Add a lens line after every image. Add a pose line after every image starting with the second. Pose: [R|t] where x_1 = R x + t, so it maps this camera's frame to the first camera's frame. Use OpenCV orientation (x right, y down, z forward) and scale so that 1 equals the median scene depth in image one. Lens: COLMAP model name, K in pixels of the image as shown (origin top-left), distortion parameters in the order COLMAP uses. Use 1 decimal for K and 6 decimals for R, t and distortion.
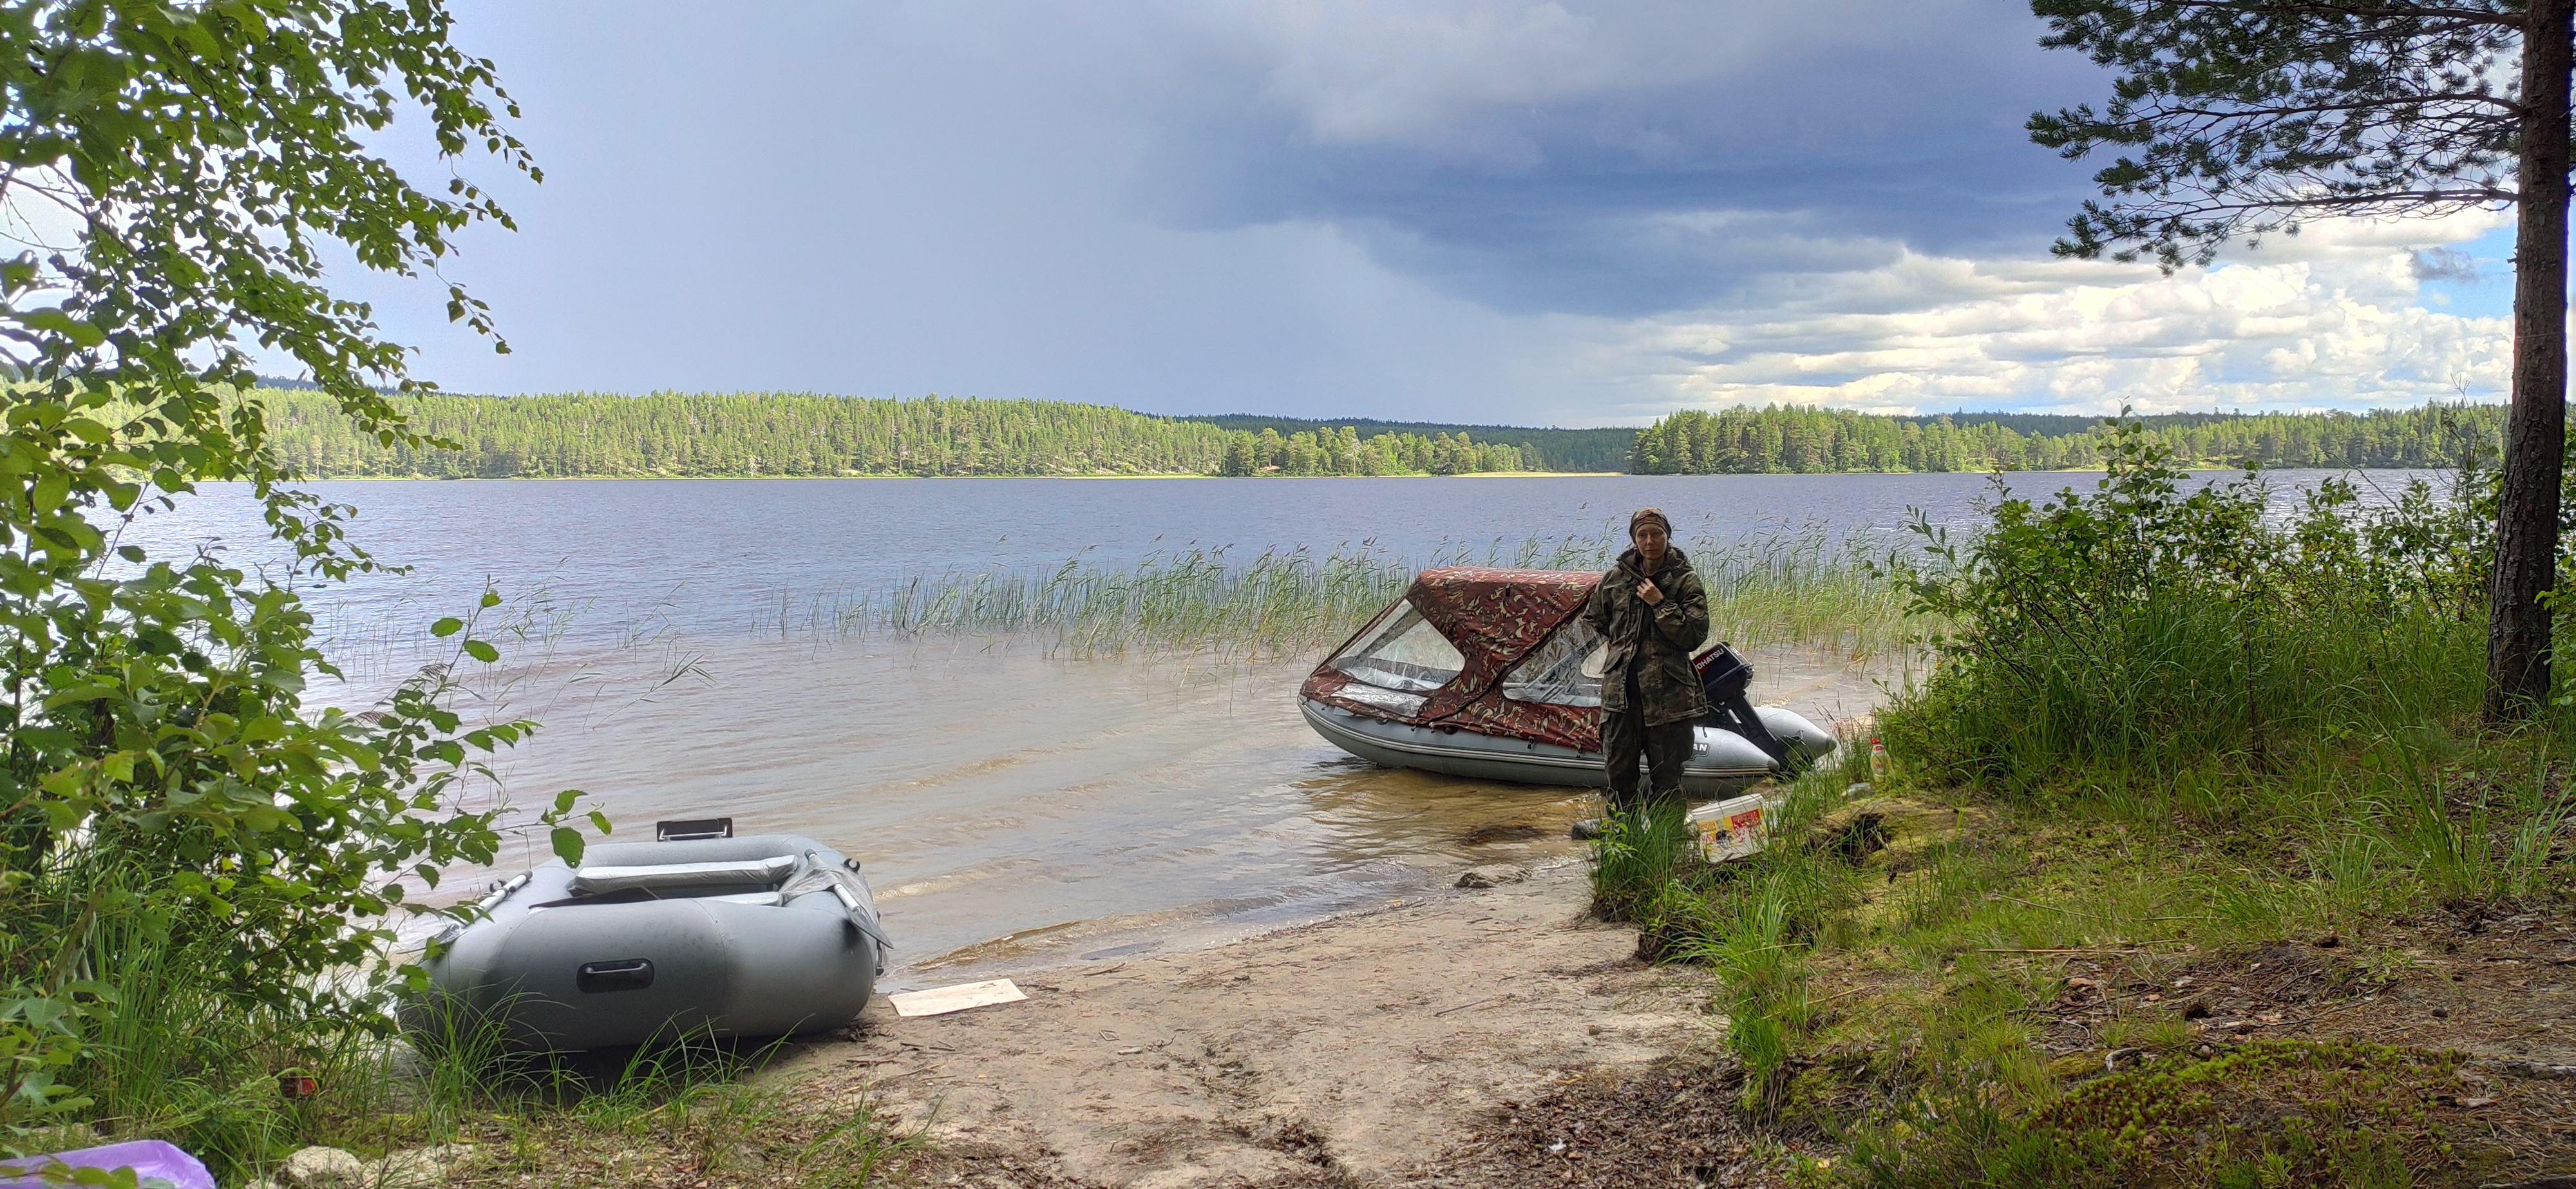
lens RADIAL K [[1963.3, 0, 1288.0], [0, 1963.3, 594.5], [0, 0, 1]] dist [0.089247, -0.145733]
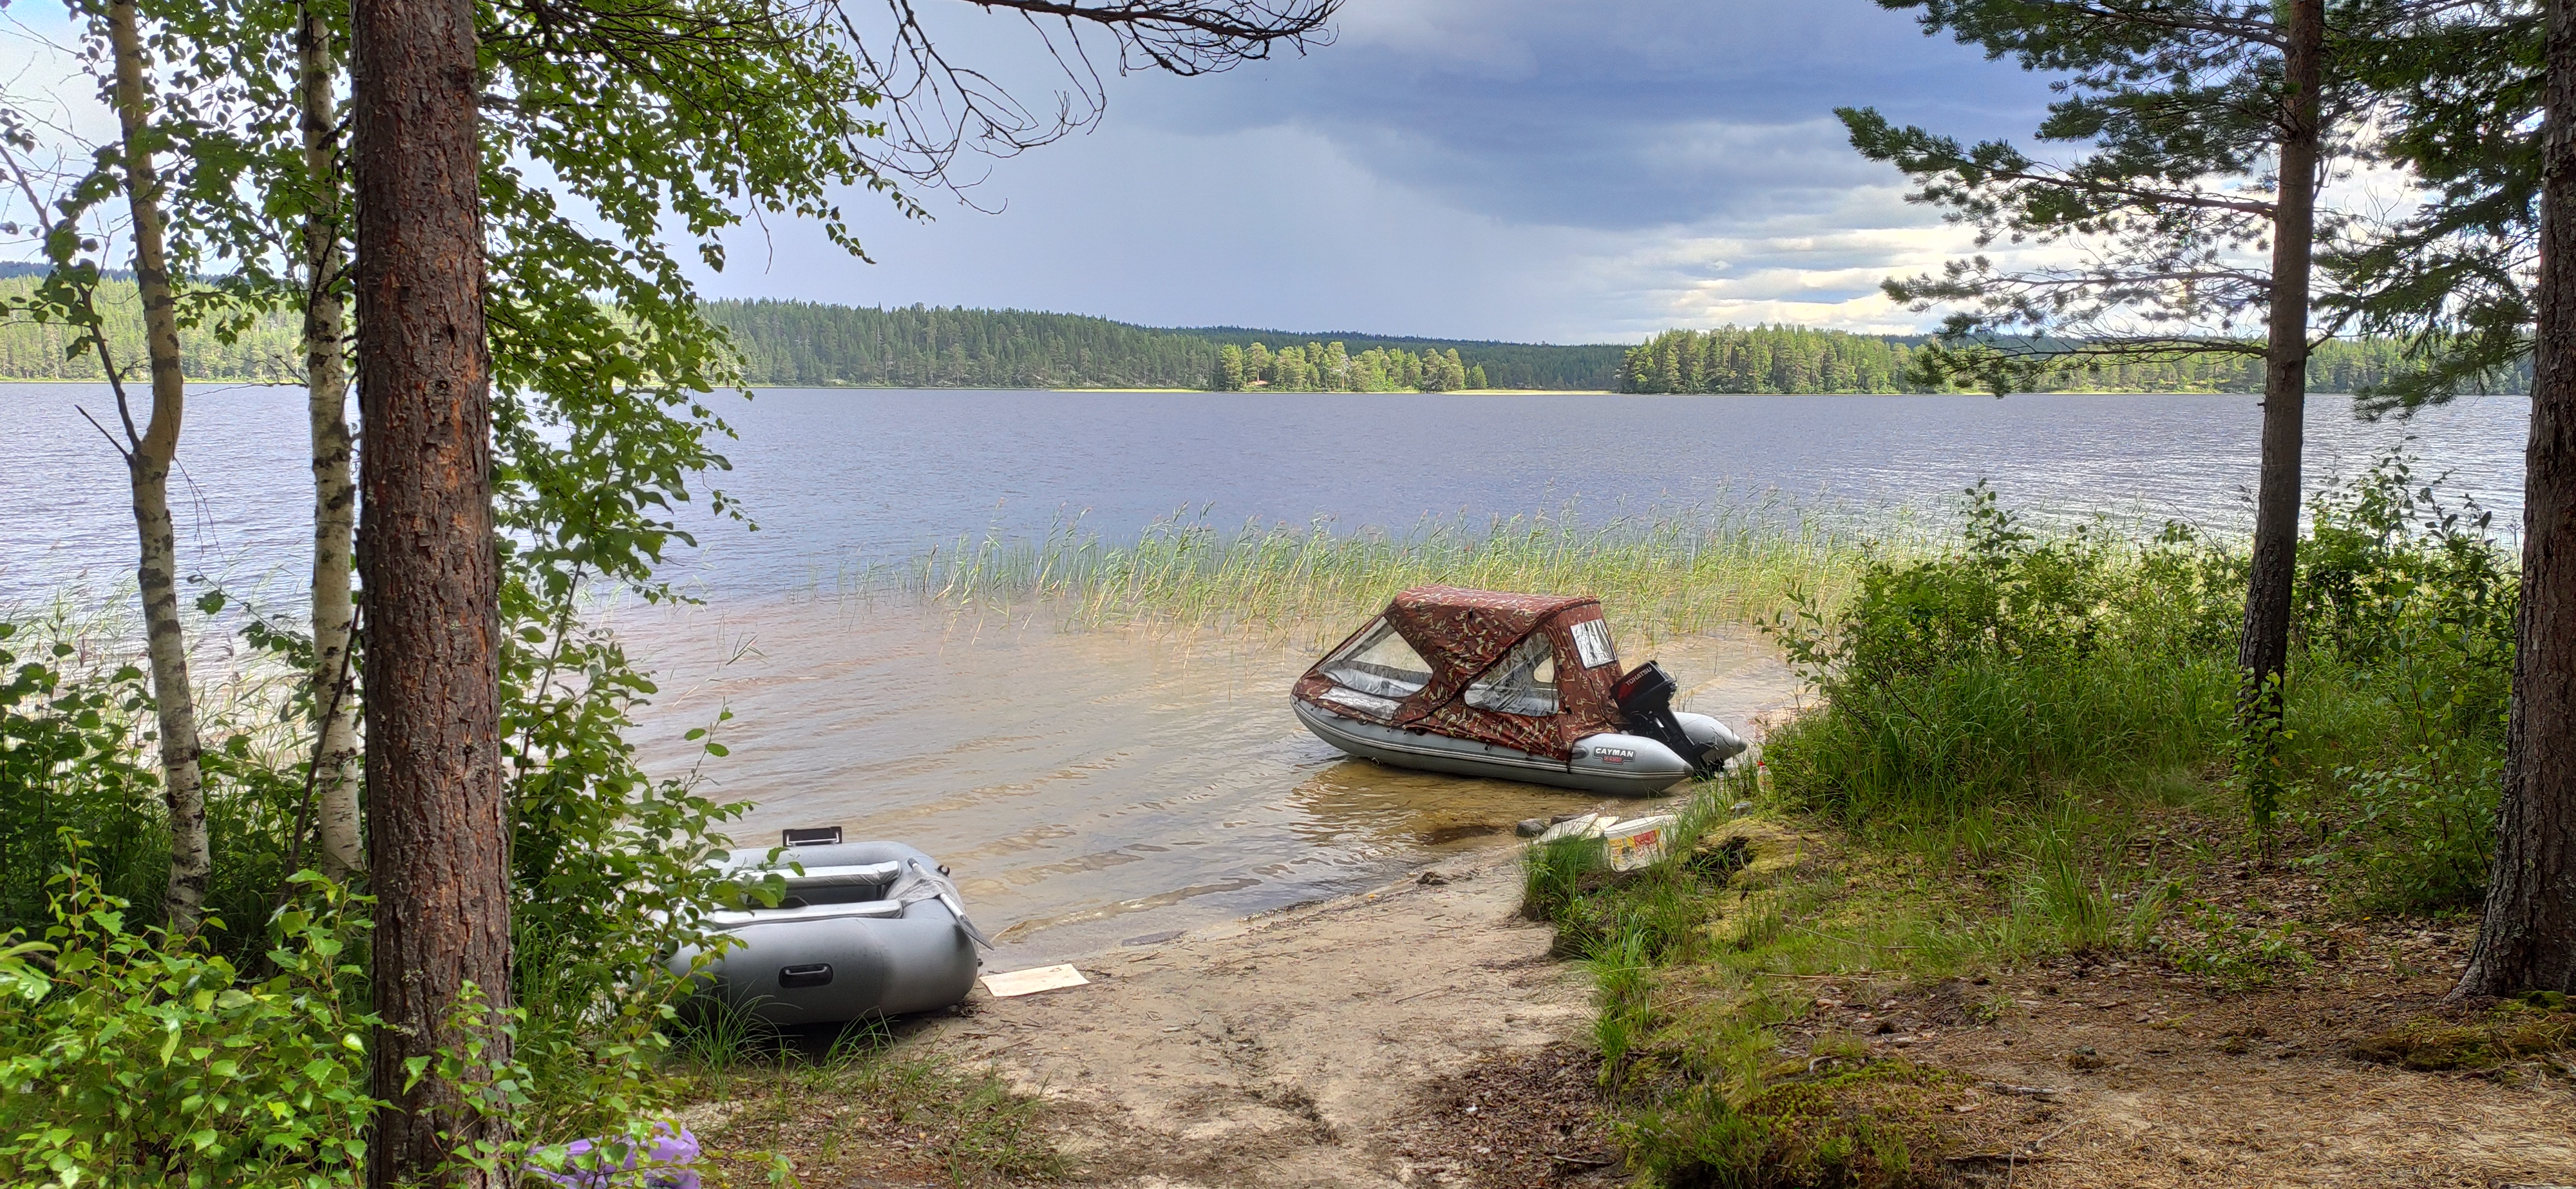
lens RADIAL K [[1963.3, 0, 1288.0], [0, 1963.3, 594.5], [0, 0, 1]] dist [0.089247, -0.145733]
pose [[0.999934, 0.009099, 0.007058, -0.010445], [-0.009395, 0.999029, 0.043038, -0.116863], [-0.006659, -0.043101, 0.999049, -0.319408]]
